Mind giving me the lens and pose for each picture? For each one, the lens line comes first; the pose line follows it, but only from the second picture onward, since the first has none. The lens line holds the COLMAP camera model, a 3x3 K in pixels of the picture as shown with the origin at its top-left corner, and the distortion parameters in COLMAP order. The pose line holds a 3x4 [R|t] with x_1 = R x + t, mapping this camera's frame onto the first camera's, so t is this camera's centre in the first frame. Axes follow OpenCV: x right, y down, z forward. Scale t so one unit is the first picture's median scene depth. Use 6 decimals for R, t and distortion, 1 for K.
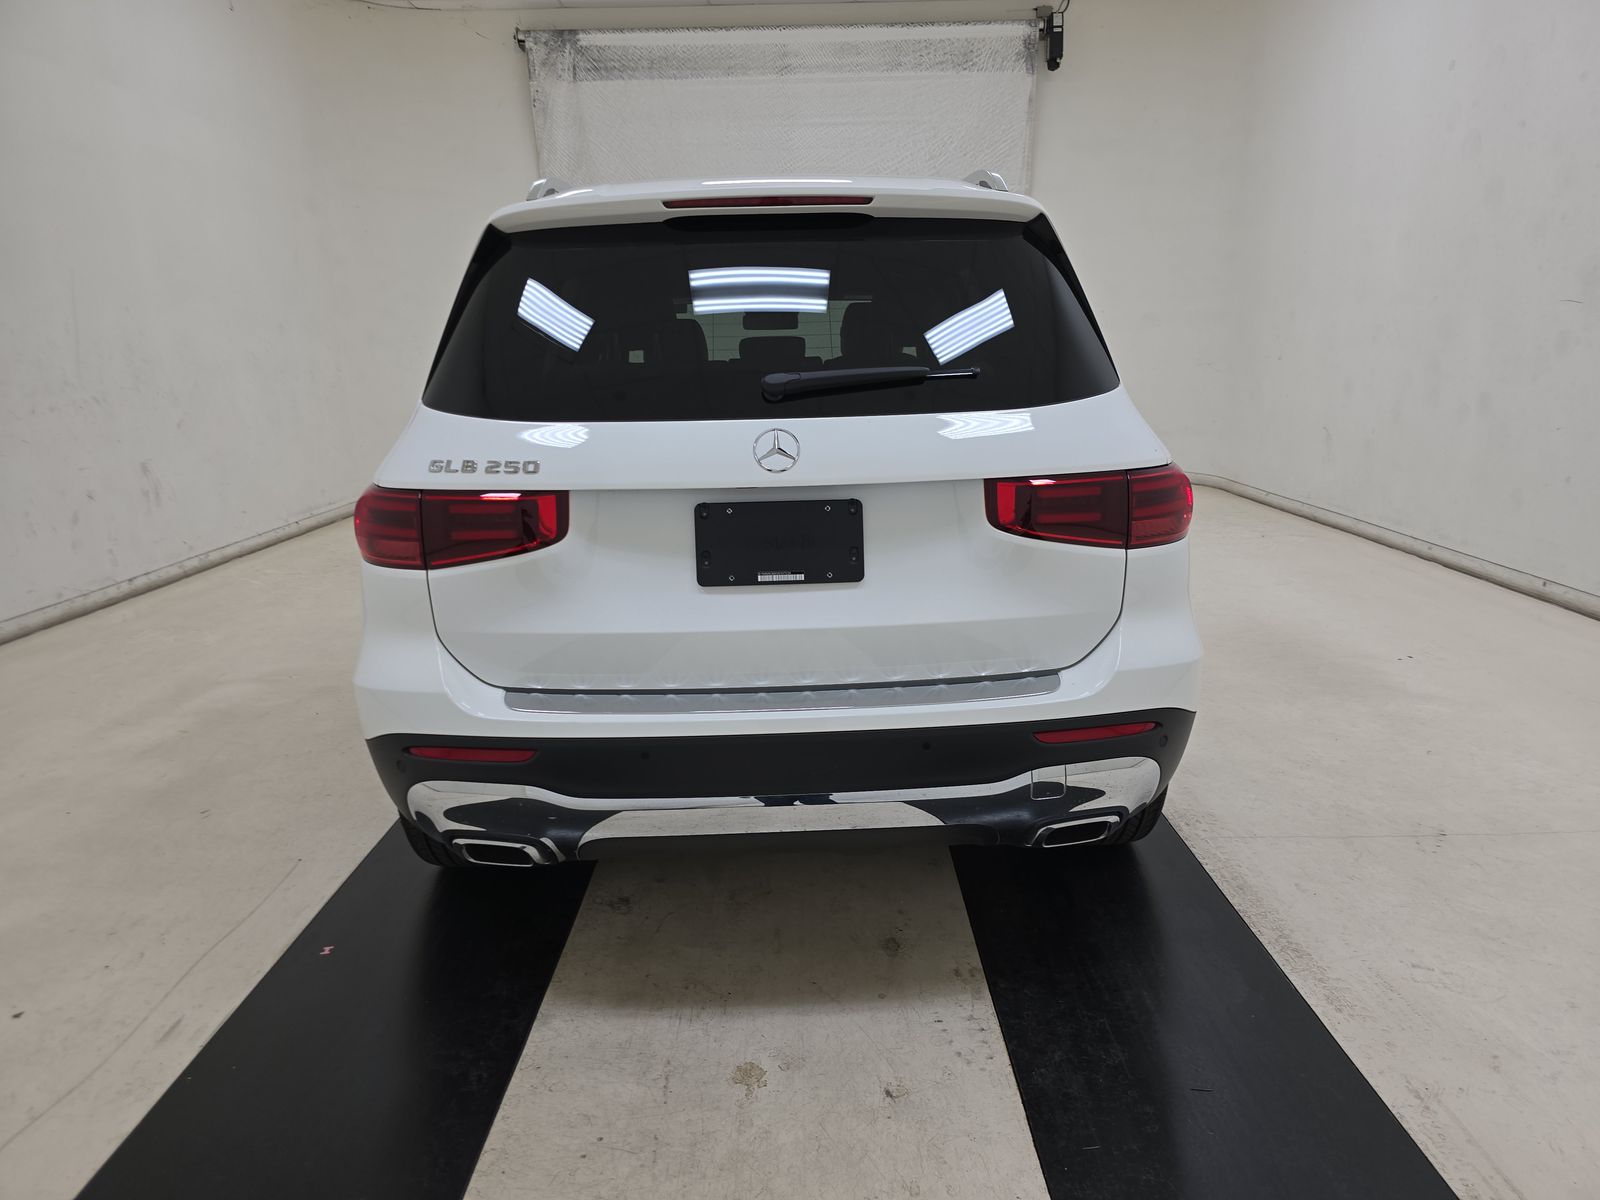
lens RADIAL K [[1063.2, 0, 812.1], [0, 1063.2, 601.4], [0, 0, 1]] dist [0.054123, -0.055770]
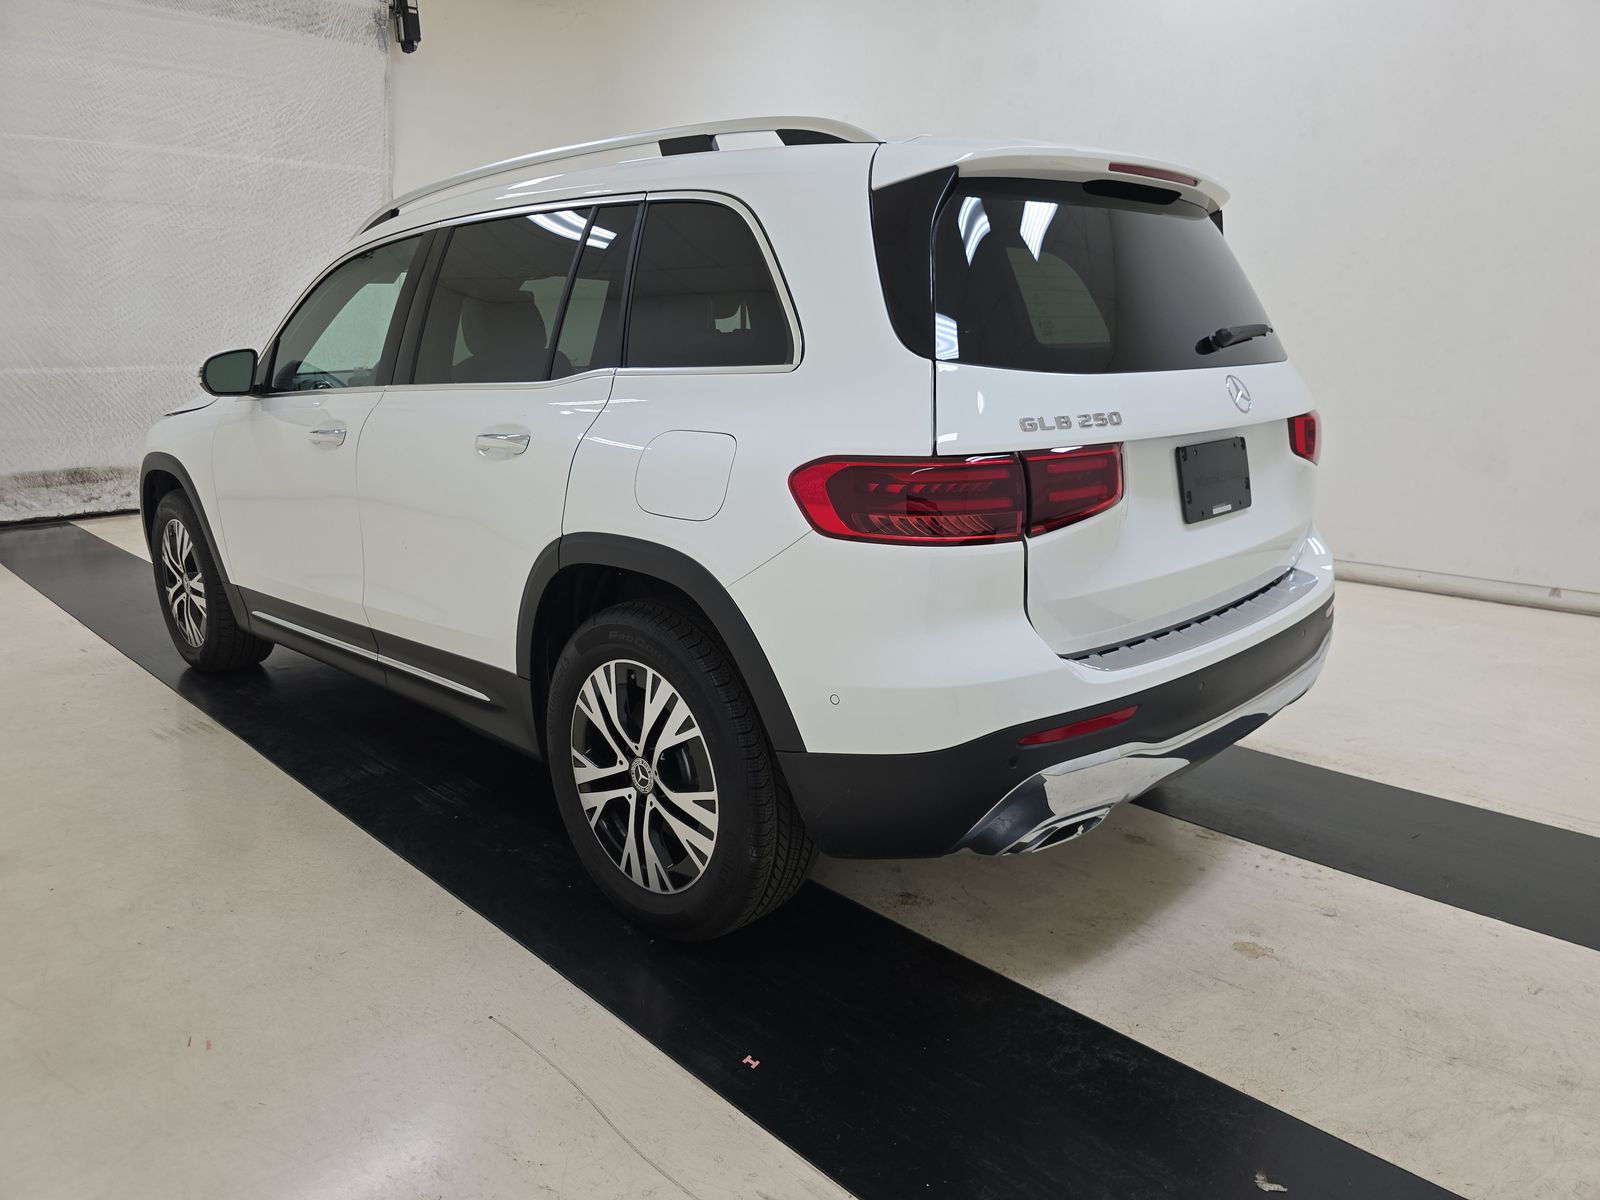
lens RADIAL K [[1063.2, 0, 812.1], [0, 1063.2, 601.4], [0, 0, 1]] dist [0.054123, -0.055770]
pose [[0.724444, -0.152122, 0.672339, -1.089291], [0.158151, 0.986008, 0.052685, -0.052580], [-0.670947, 0.068163, 0.738366, 0.444664]]
